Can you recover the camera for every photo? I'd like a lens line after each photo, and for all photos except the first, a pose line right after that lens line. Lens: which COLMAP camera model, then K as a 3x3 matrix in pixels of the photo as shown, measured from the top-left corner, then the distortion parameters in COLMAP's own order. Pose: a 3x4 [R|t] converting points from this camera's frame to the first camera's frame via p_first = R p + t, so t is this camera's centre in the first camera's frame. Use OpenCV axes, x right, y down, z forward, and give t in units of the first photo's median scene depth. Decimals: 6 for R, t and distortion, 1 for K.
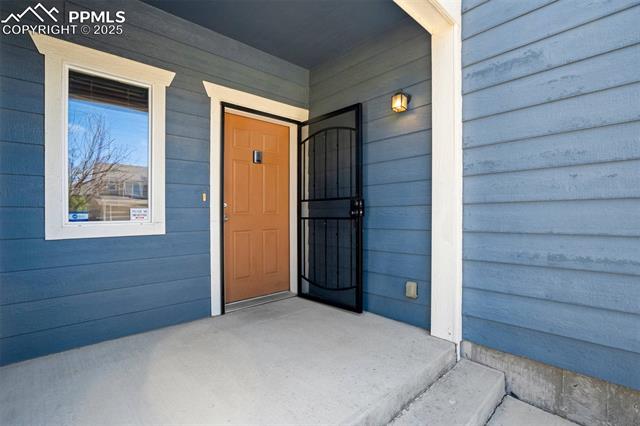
lens RADIAL K [[289.0, 0, 316.8], [0, 289.0, 212.2], [0, 0, 1]] dist [-0.005827, -0.000530]
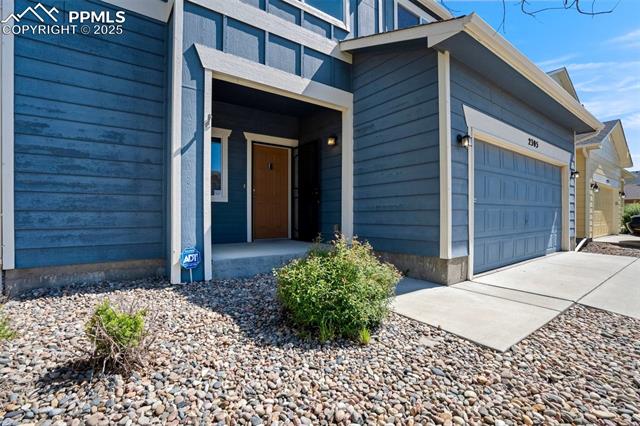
lens RADIAL K [[289.0, 0, 324.0], [0, 289.0, 213.0], [0, 0, 1]] dist [-0.005827, -0.000530]
pose [[0.993876, 0.002535, -0.110468, 0.434045], [-0.001826, 0.999977, 0.006518, 0.132502], [0.110482, -0.006276, 0.993858, -1.062595]]
